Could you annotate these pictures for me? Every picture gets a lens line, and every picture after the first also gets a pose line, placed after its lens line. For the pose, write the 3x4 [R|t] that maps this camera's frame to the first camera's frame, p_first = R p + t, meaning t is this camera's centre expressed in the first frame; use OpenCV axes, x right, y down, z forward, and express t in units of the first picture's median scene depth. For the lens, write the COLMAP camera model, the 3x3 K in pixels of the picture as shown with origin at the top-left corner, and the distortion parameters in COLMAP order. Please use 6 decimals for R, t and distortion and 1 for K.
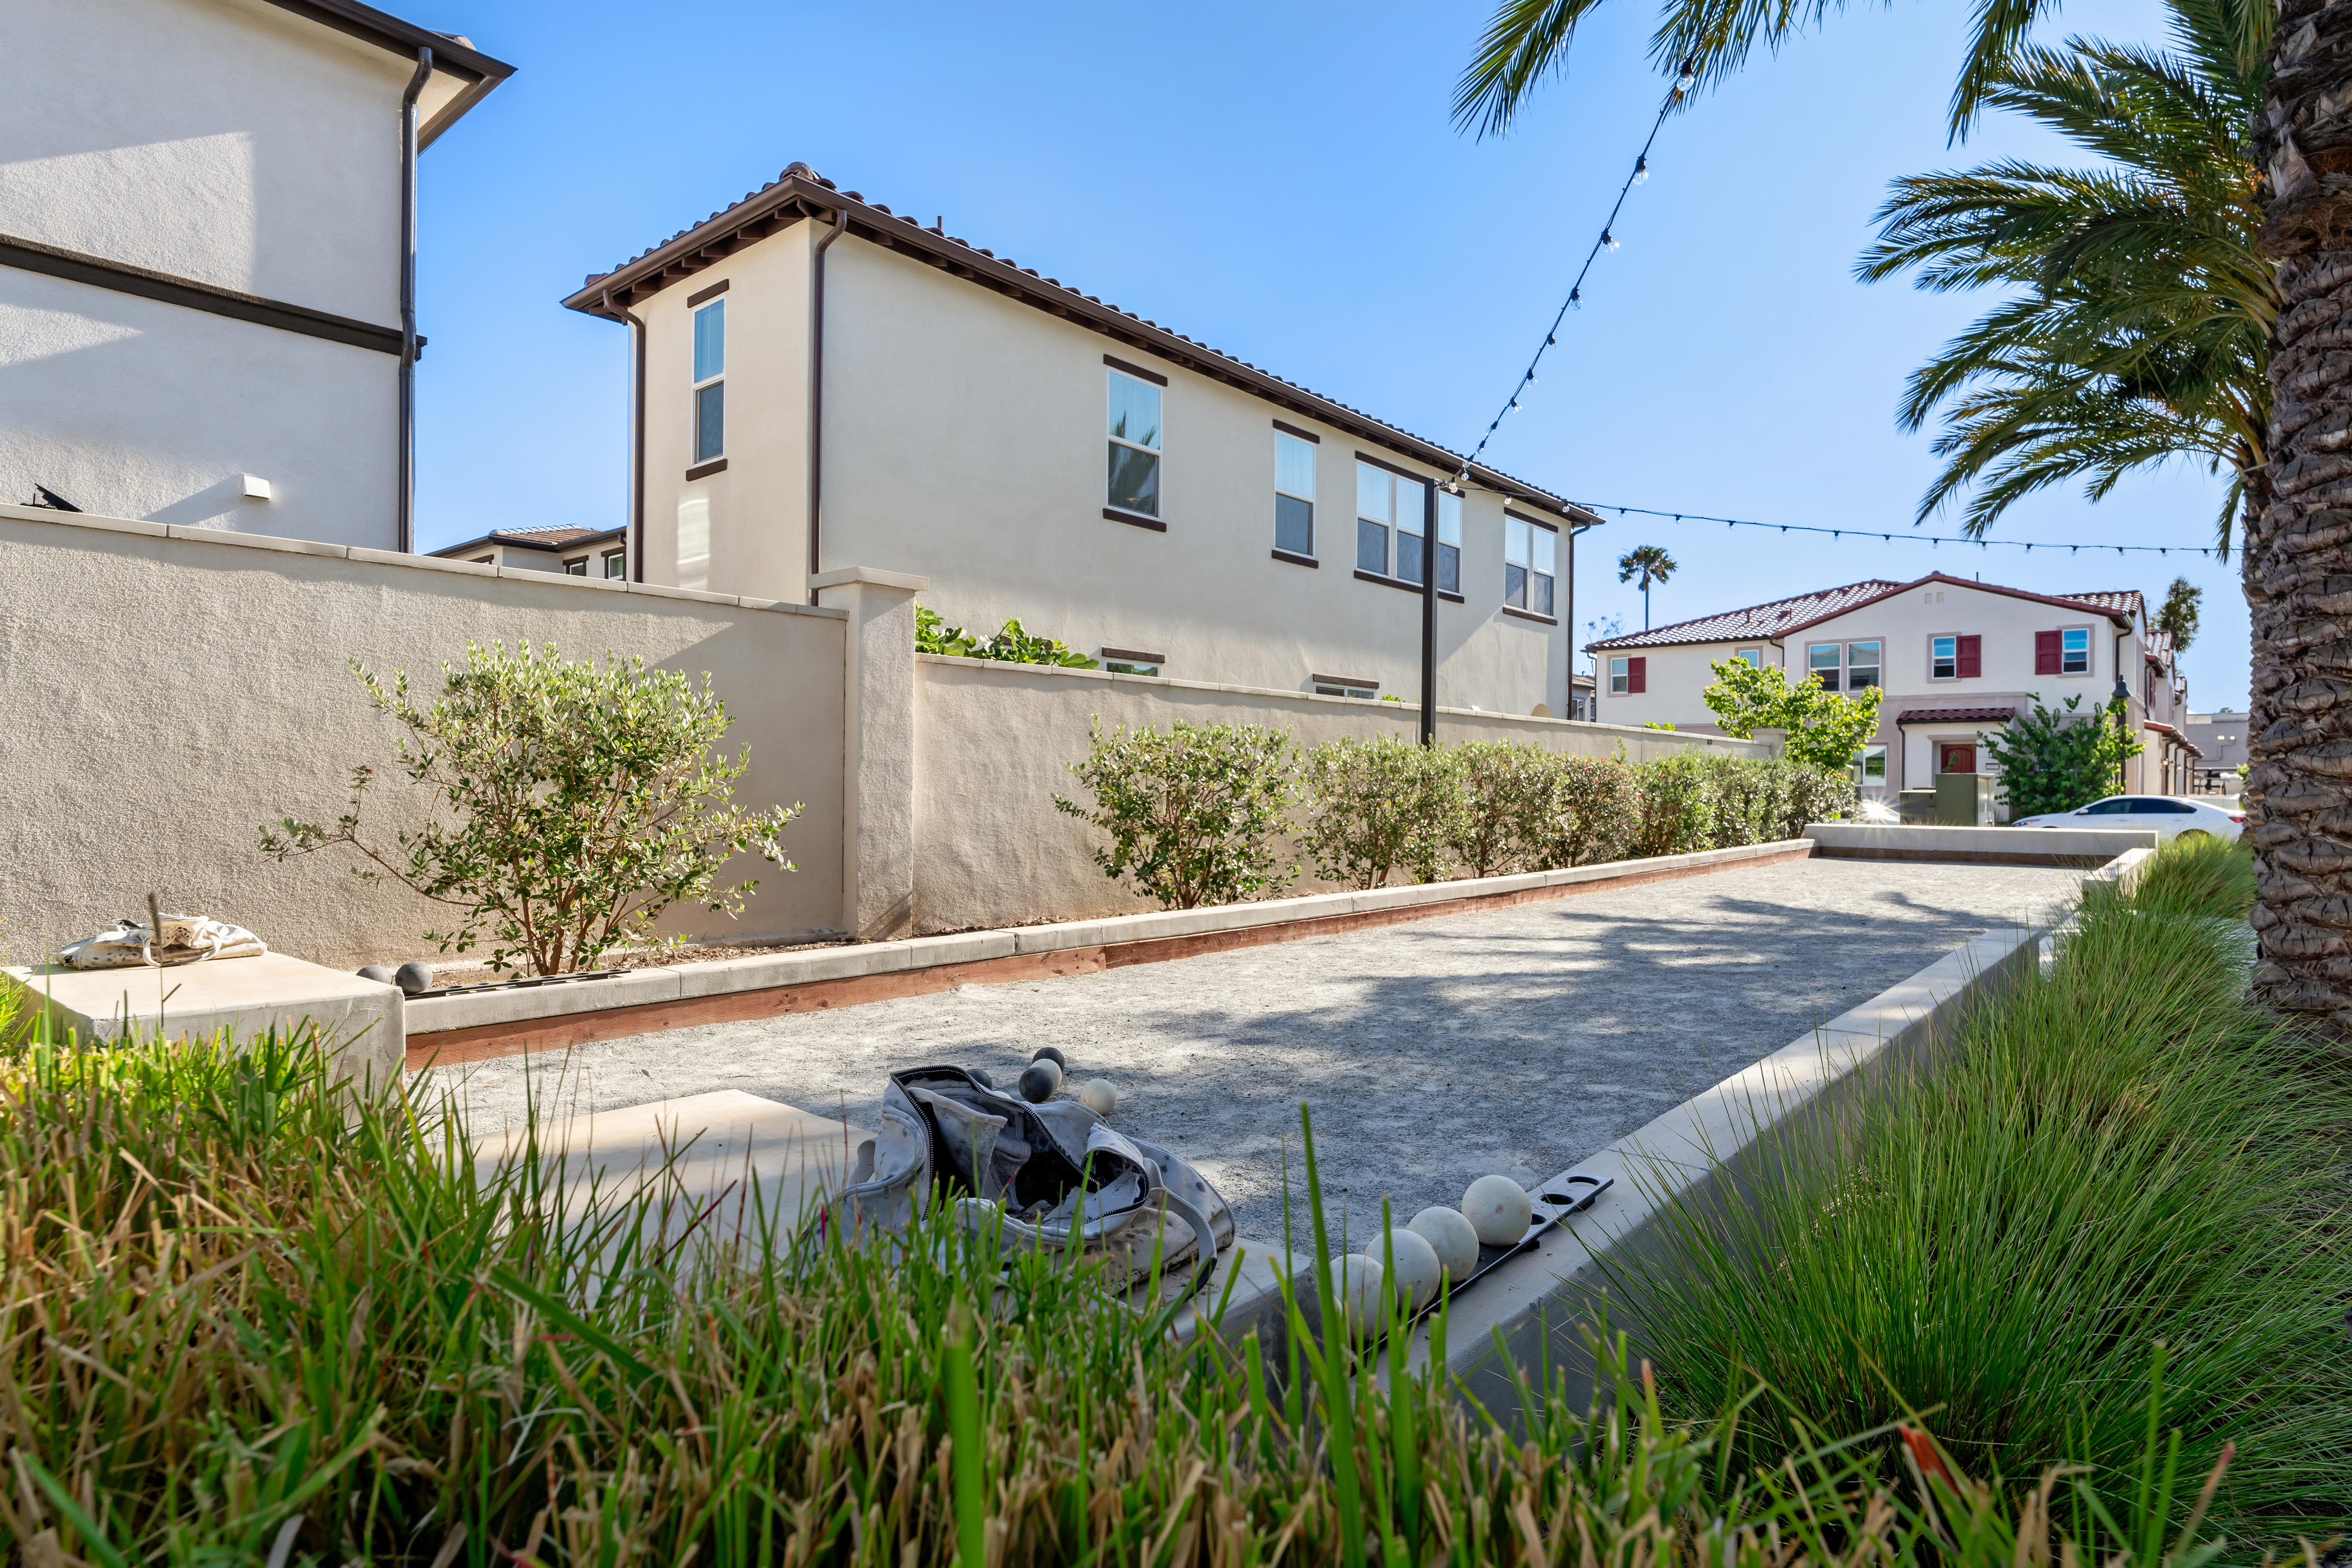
lens RADIAL K [[1228.6, 0, 1171.4], [0, 1228.6, 781.1], [0, 0, 1]] dist [0.003719, -0.001003]
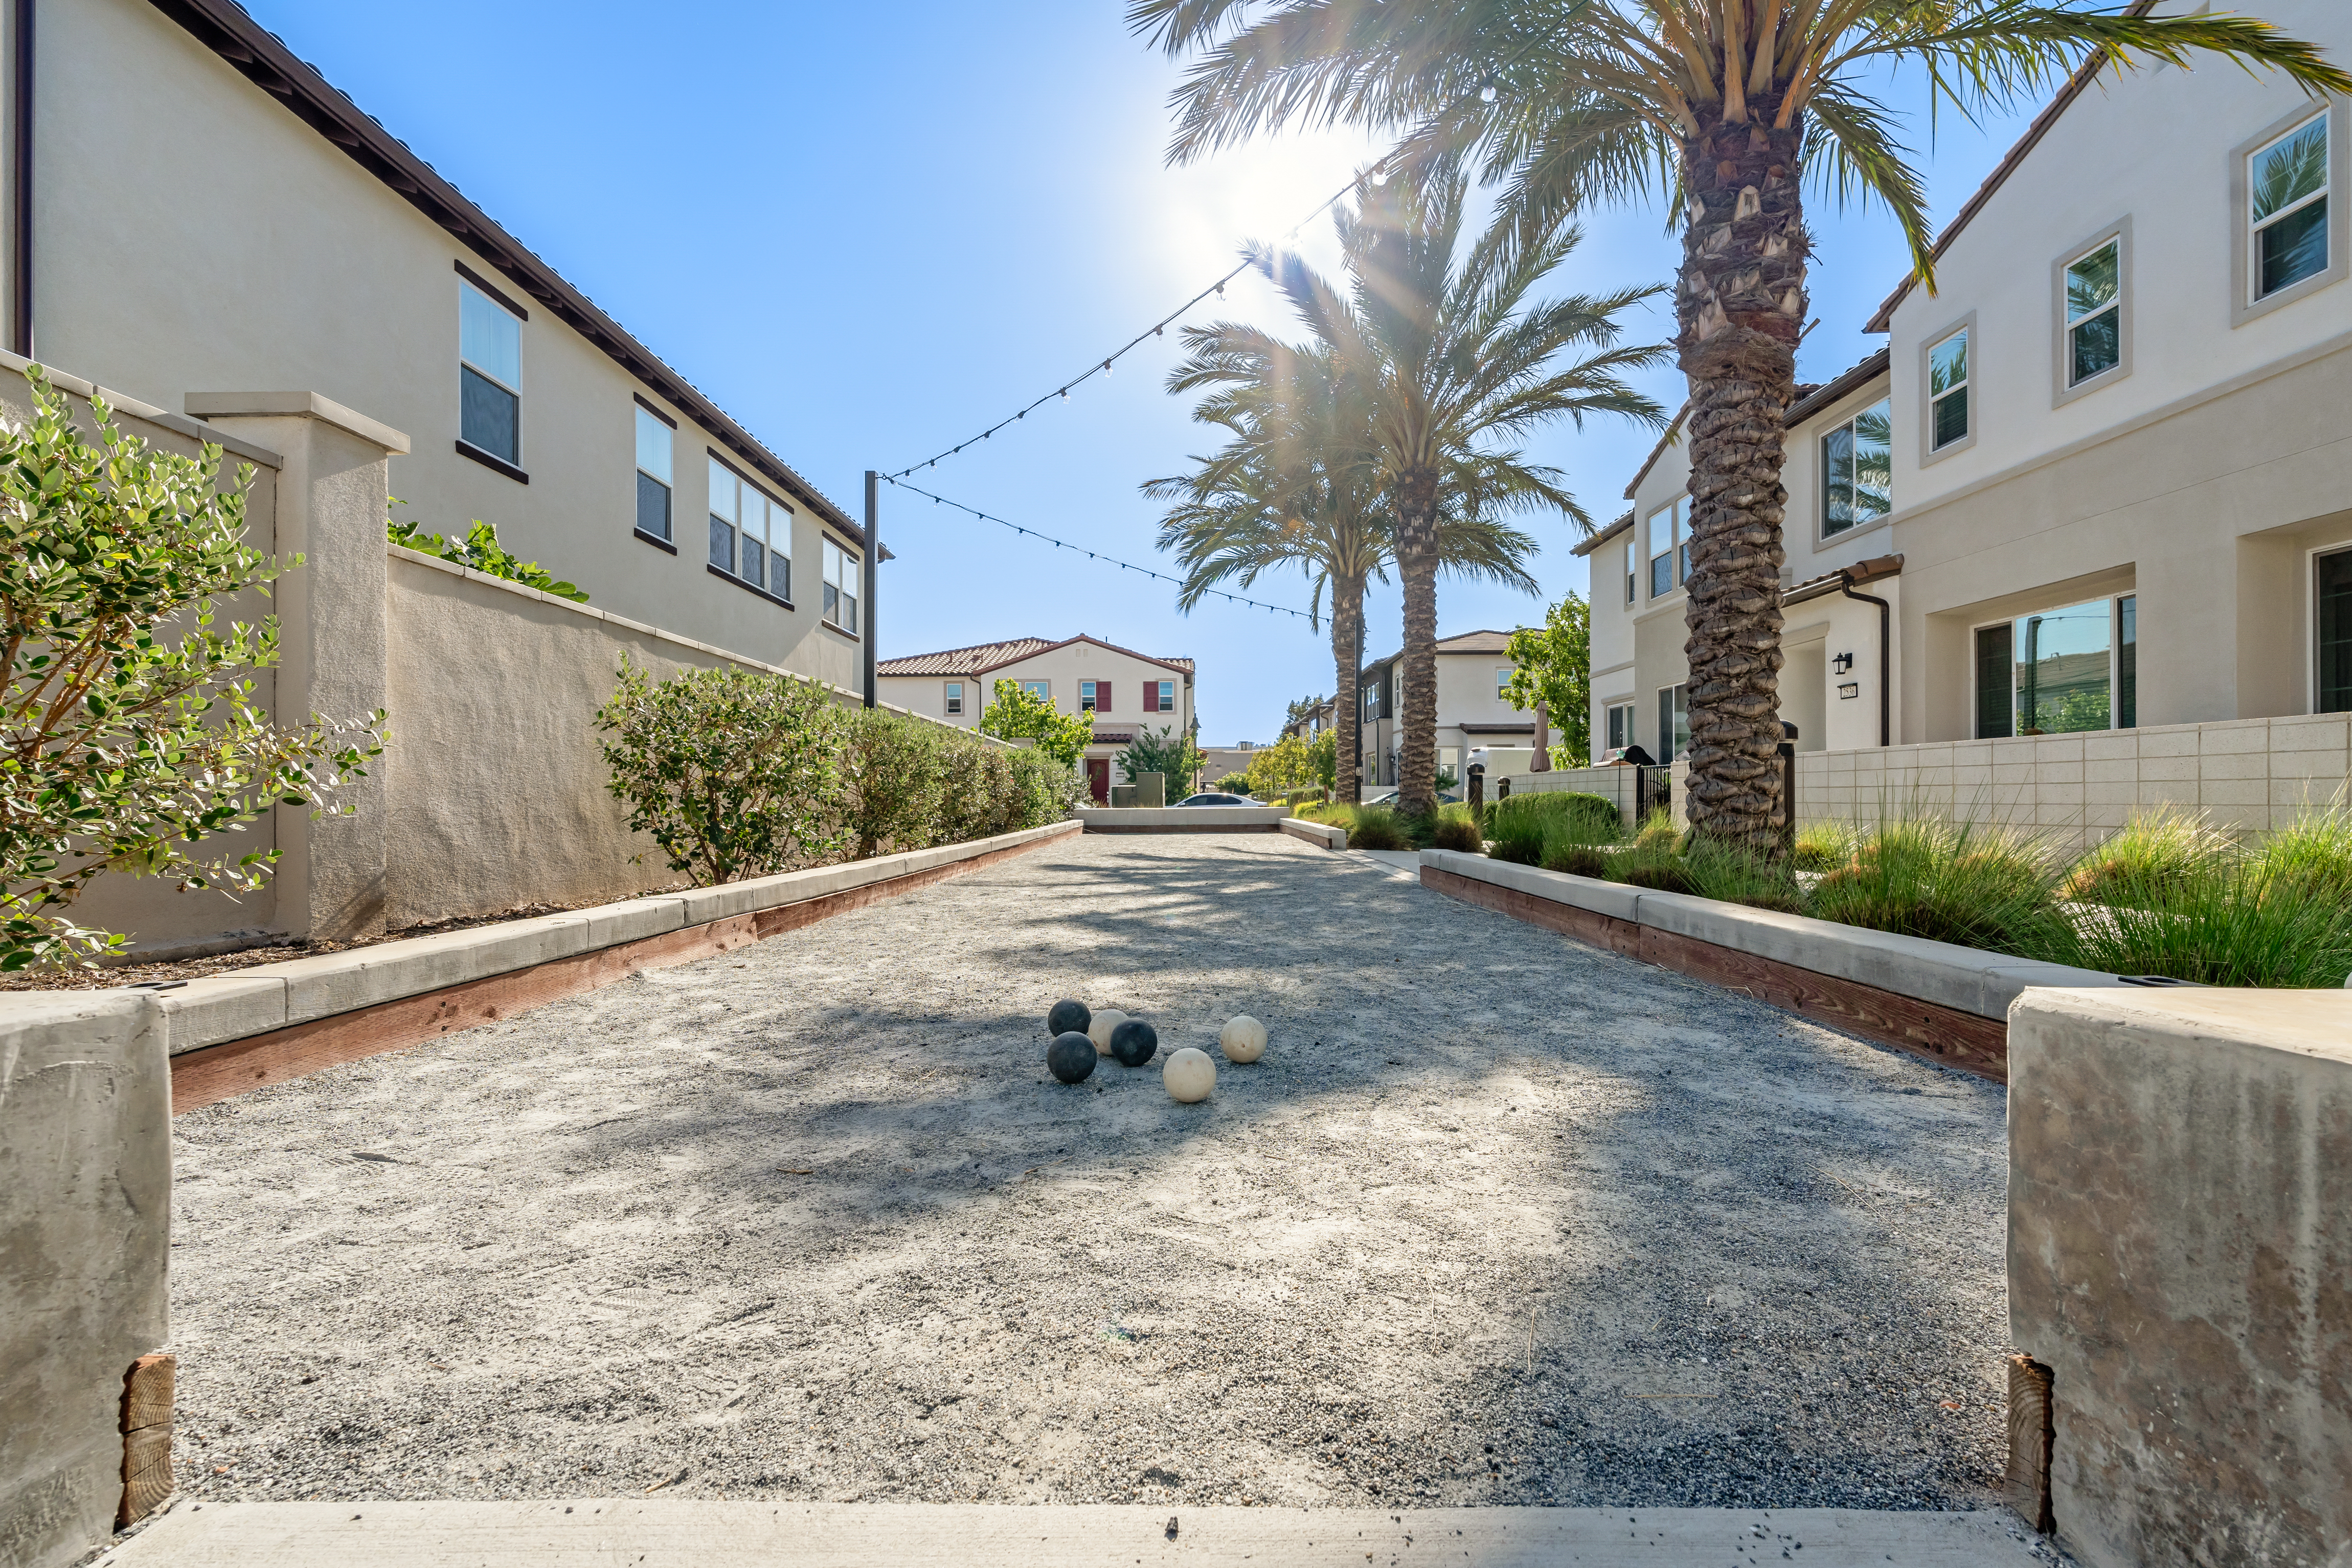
lens RADIAL K [[1033.2, 0, 1171.1], [0, 1033.2, 792.8], [0, 0, 1]] dist [0.002122, -0.000708]
pose [[0.772579, -0.004726, 0.634901, -0.225051], [0.005713, 0.999984, 0.000492, 0.044024], [-0.634892, 0.003248, 0.772594, 0.230319]]
